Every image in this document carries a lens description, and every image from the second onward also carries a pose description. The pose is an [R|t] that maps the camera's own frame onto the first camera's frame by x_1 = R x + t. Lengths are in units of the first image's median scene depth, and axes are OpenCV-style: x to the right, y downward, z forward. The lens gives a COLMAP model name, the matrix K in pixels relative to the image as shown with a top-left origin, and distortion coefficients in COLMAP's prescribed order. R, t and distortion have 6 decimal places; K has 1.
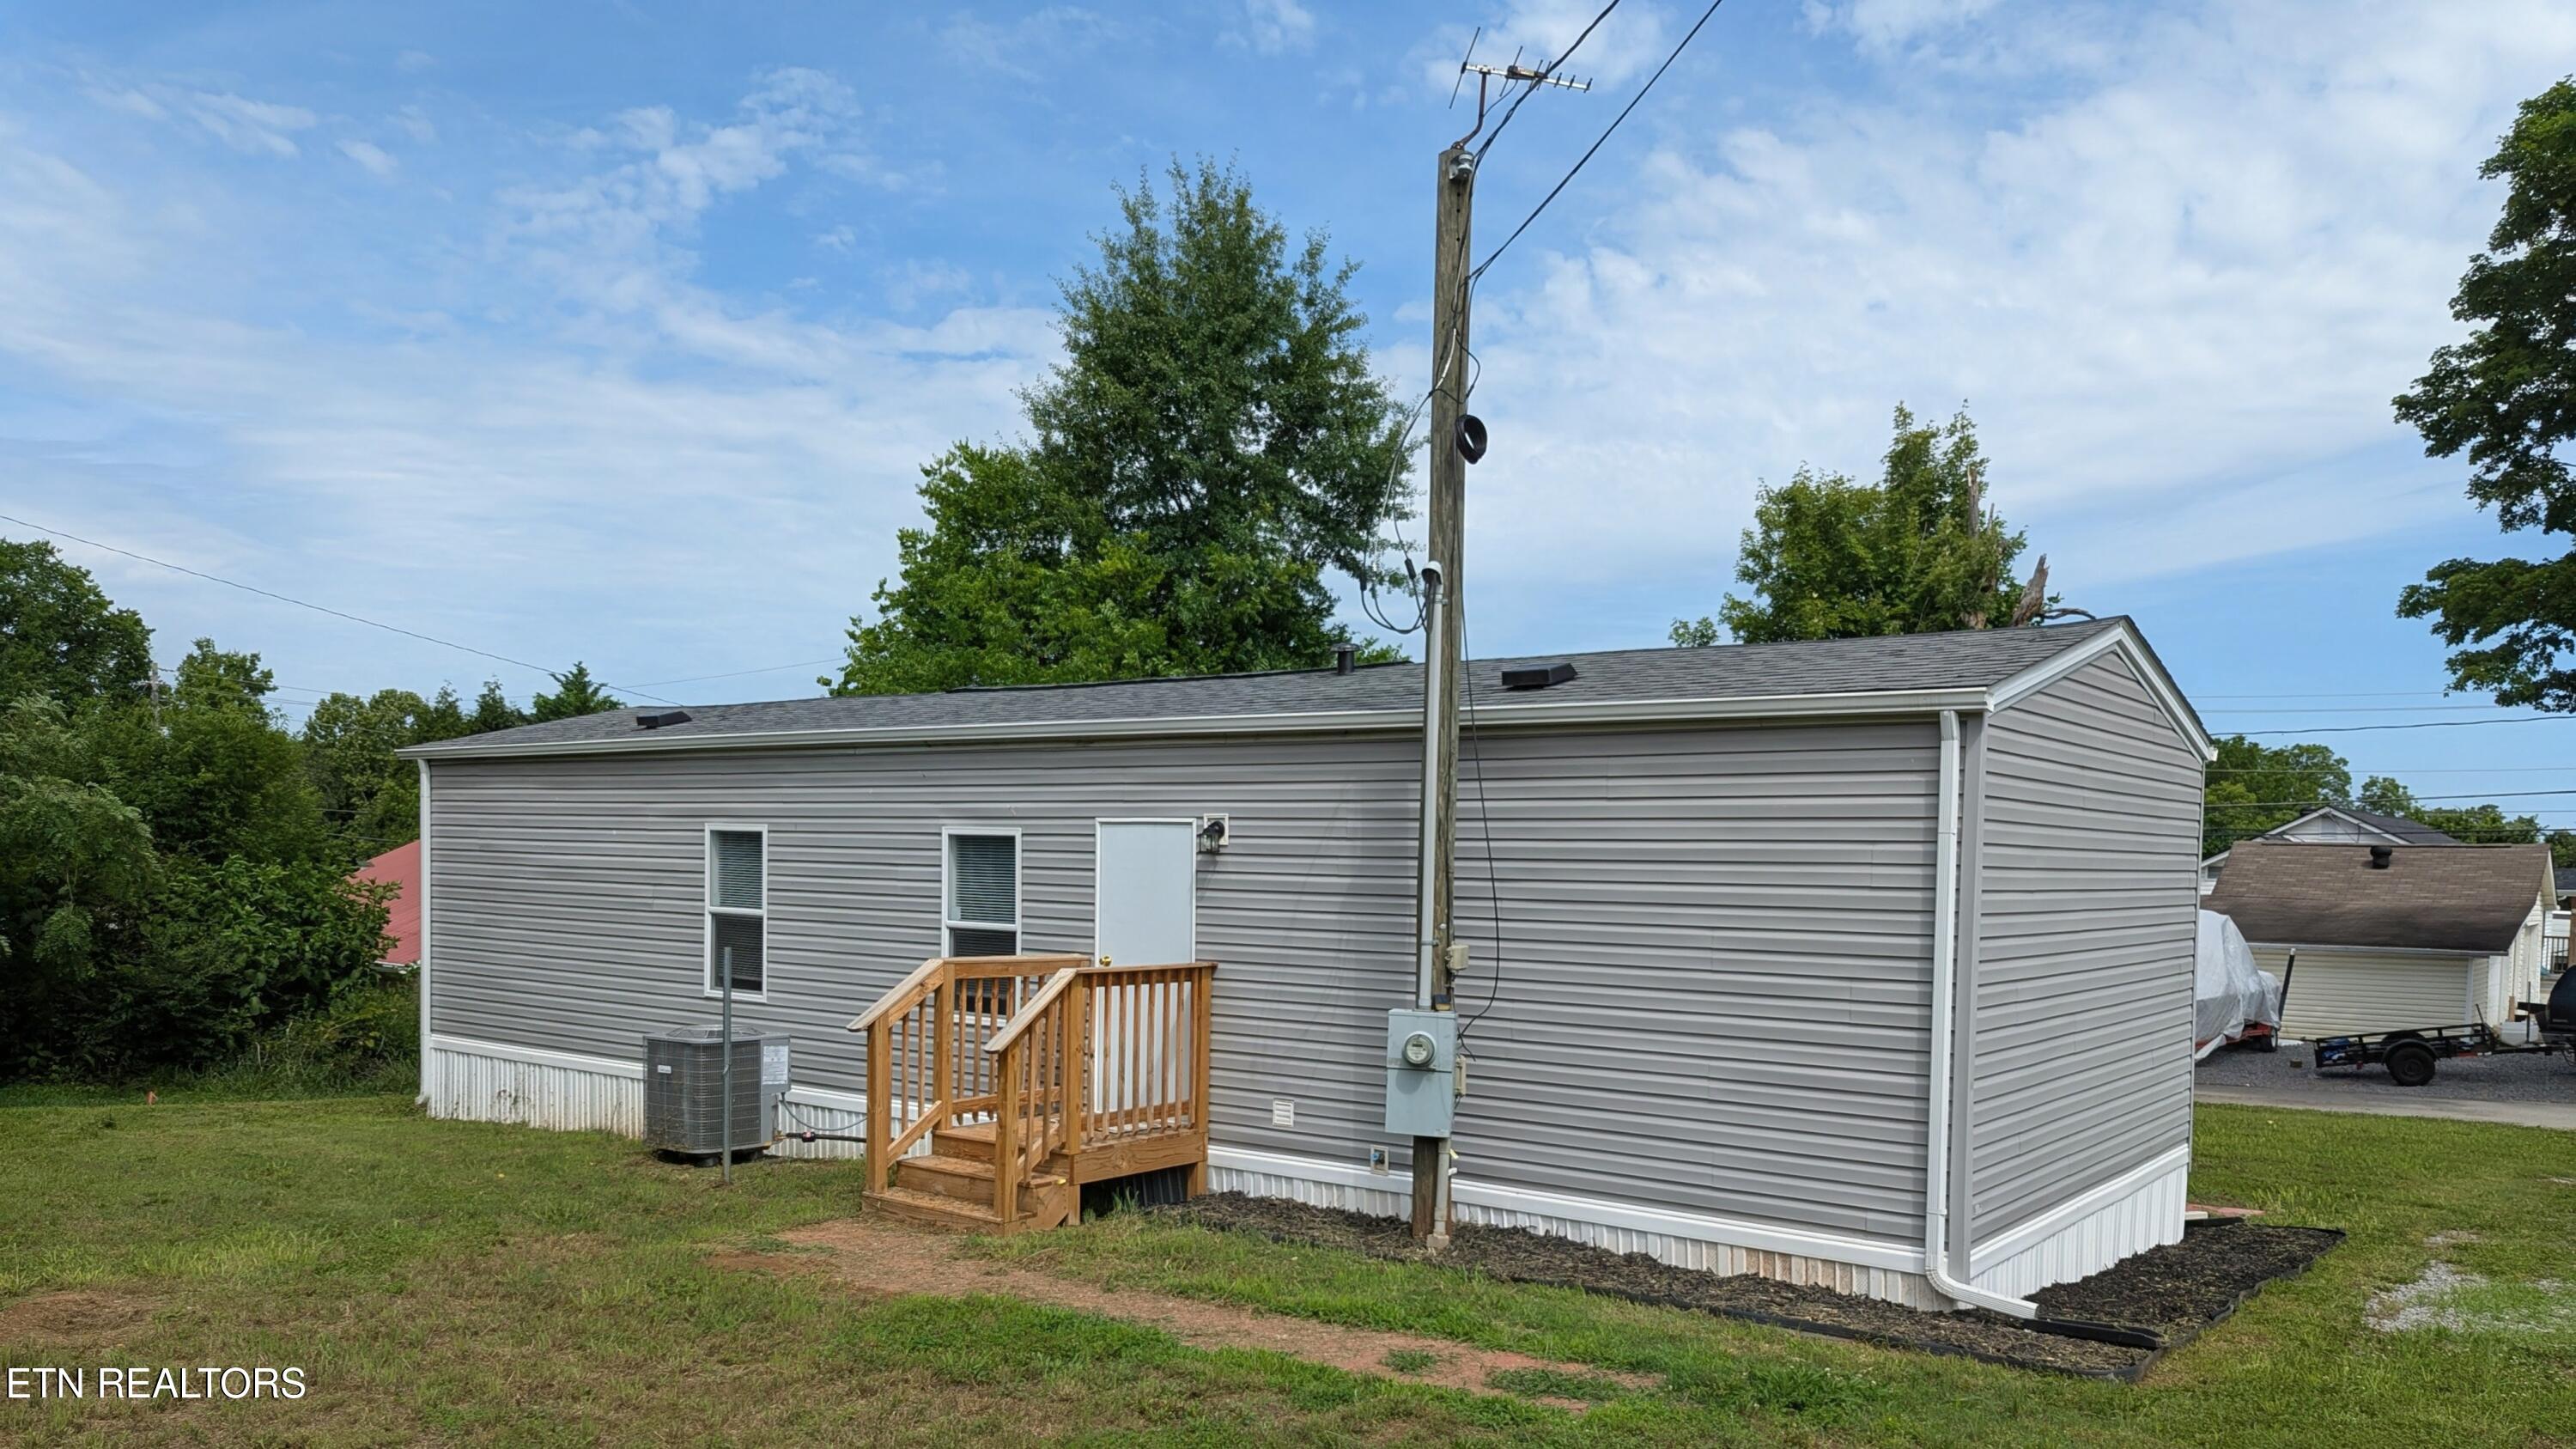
lens RADIAL K [[1863.1, 0, 1287.8], [0, 1863.1, 731.2], [0, 0, 1]] dist [-0.002204, -0.000313]
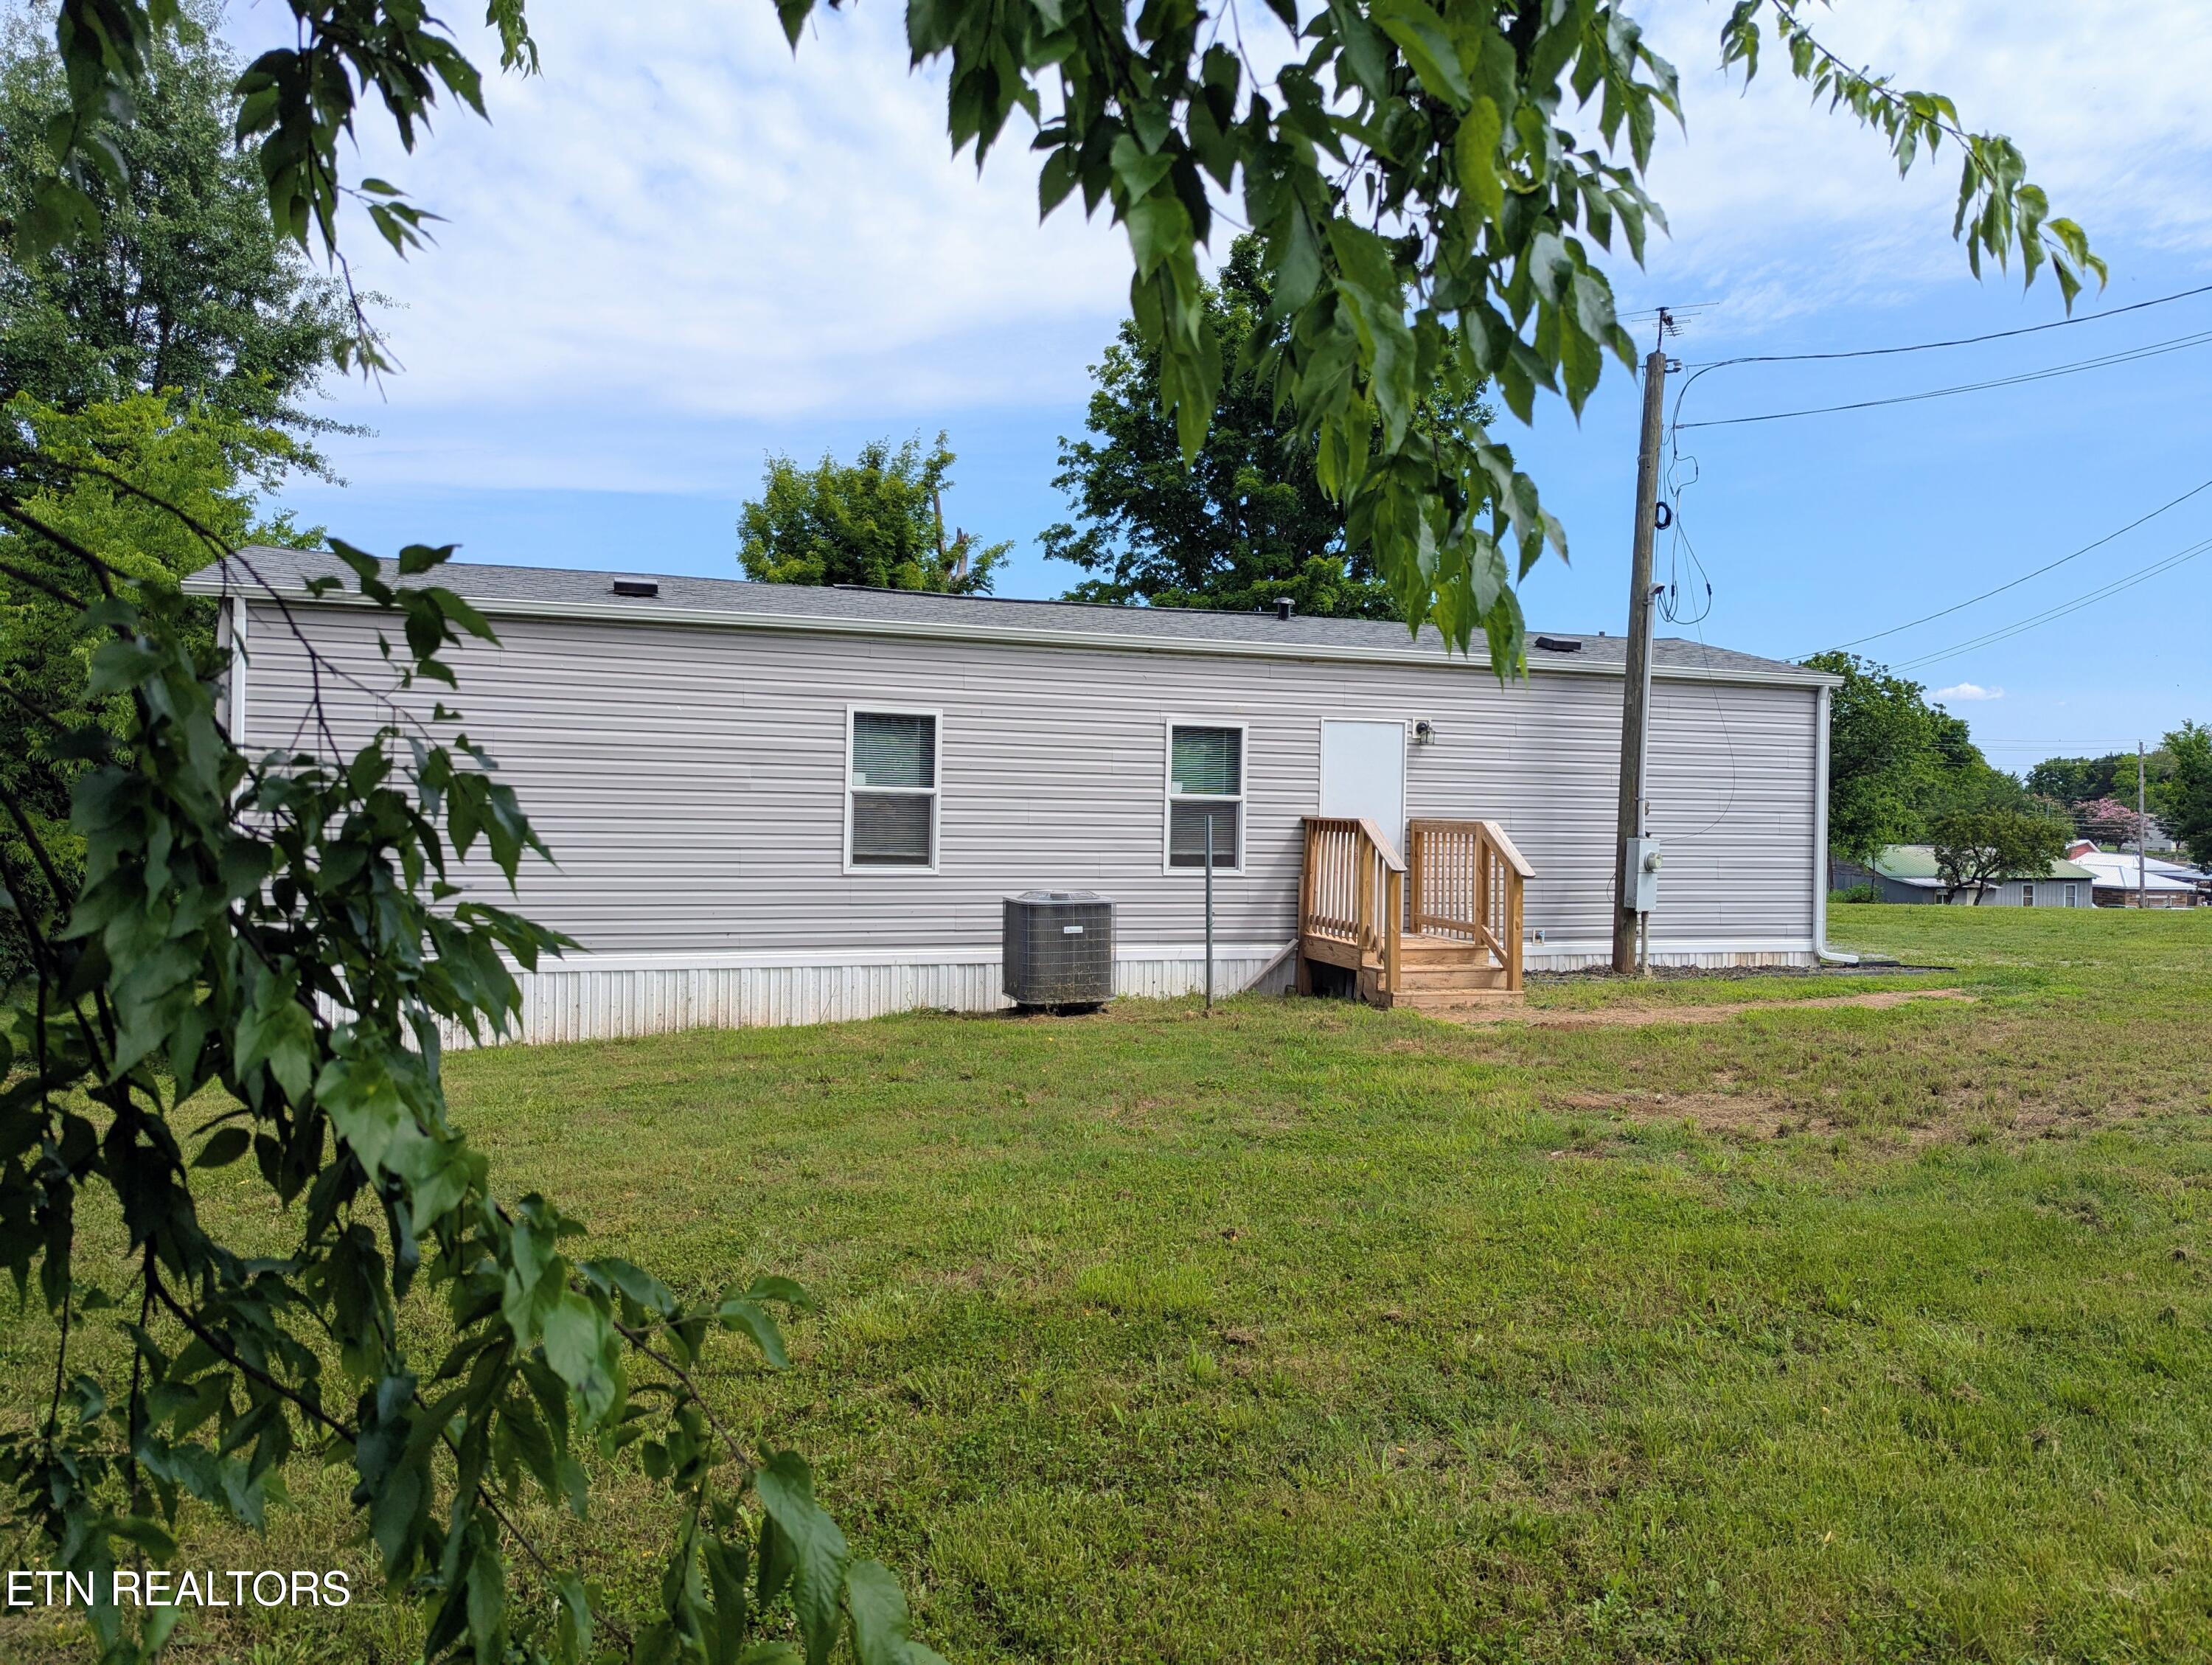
lens RADIAL K [[1549.9, 0, 1105.9], [0, 1549.9, 827.6], [0, 0, 1]] dist [-0.047078, -0.000733]
pose [[0.576694, -0.022224, 0.816658, -1.066468], [-0.065117, 0.995199, 0.073066, 0.052890], [-0.814361, -0.095315, 0.572478, 0.462367]]
